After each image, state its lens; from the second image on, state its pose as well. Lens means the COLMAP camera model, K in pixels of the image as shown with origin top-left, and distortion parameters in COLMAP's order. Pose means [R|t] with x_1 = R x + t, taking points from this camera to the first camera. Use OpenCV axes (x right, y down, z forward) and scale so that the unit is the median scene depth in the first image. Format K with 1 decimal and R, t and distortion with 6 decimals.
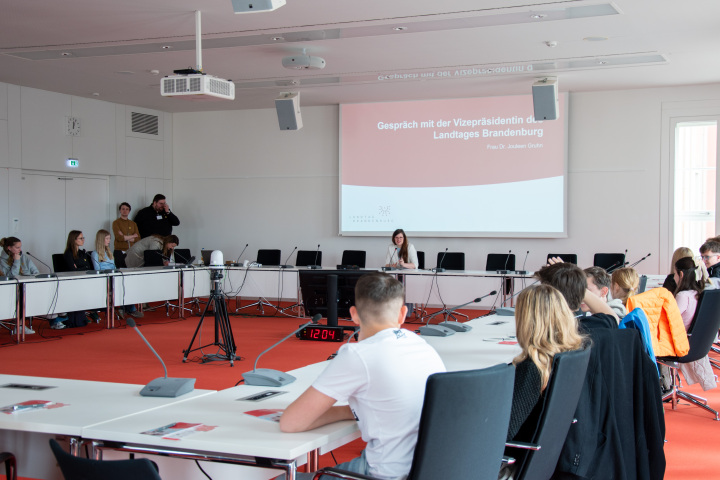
lens RADIAL K [[1005.5, 0, 360.0], [0, 1005.5, 240.0], [0, 0, 1]] dist [0.123403, 0.003183]
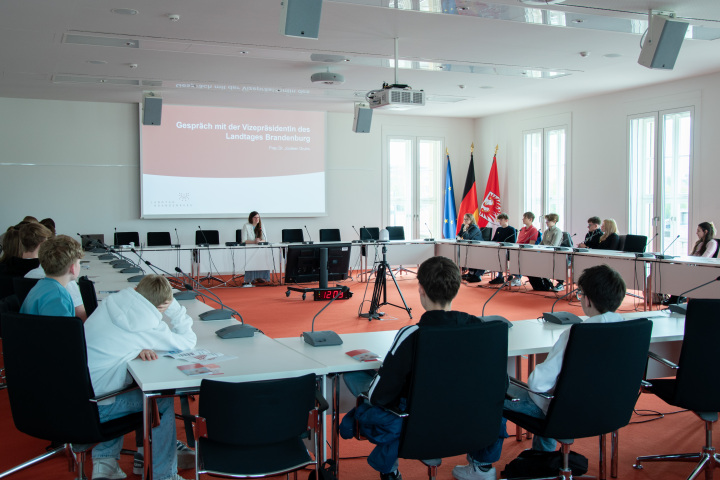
lens RADIAL K [[793.8, 0, 360.0], [0, 793.8, 240.0], [0, 0, 1]] dist [-0.063035, 0.002173]
pose [[0.659150, -0.039996, 0.750947, -0.569245], [0.020384, 0.999168, 0.035325, -0.007083], [-0.751735, -0.007977, 0.659417, 0.237176]]
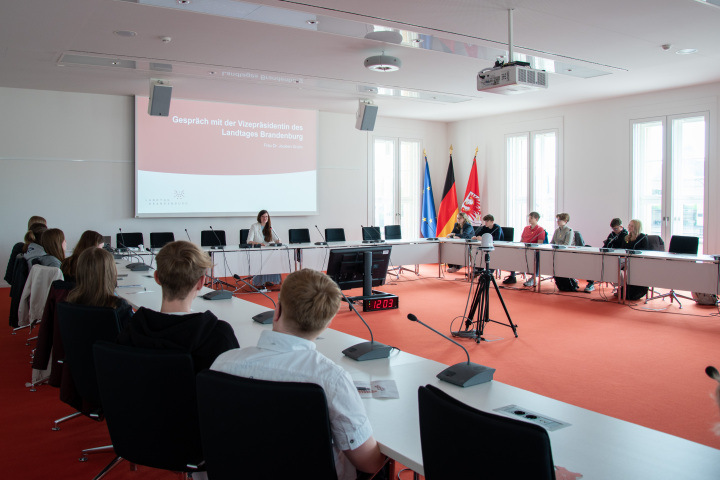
lens RADIAL K [[633.7, 0, 329.5], [0, 633.7, 220.2], [0, 0, 1]] dist [-0.161047, 0.006479]
pose [[0.554004, -0.026273, 0.832100, -0.493895], [0.017223, 0.999650, 0.020096, -0.012045], [-0.832336, 0.003198, 0.554262, 0.489934]]
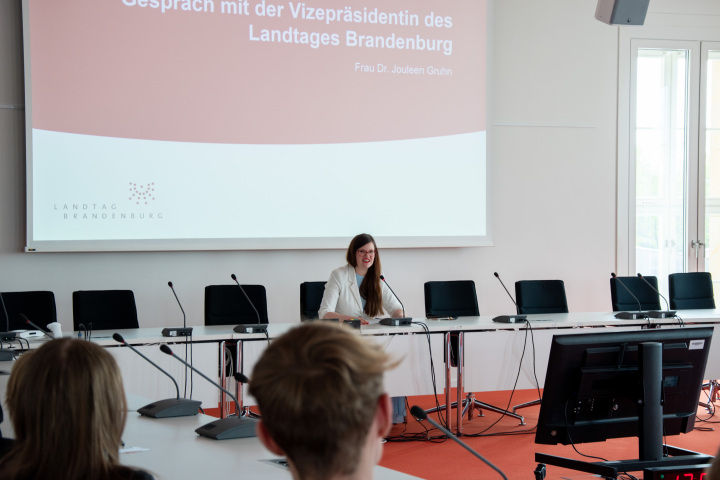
lens RADIAL K [[1583.8, 0, 361.5], [0, 1583.8, 249.4], [0, 0, 1]] dist [0.350139, 0.138612]
pose [[0.607442, -0.021587, 0.794071, -0.498634], [0.016951, 0.999755, 0.014212, -0.013158], [-0.794183, 0.004827, 0.607659, 0.519981]]
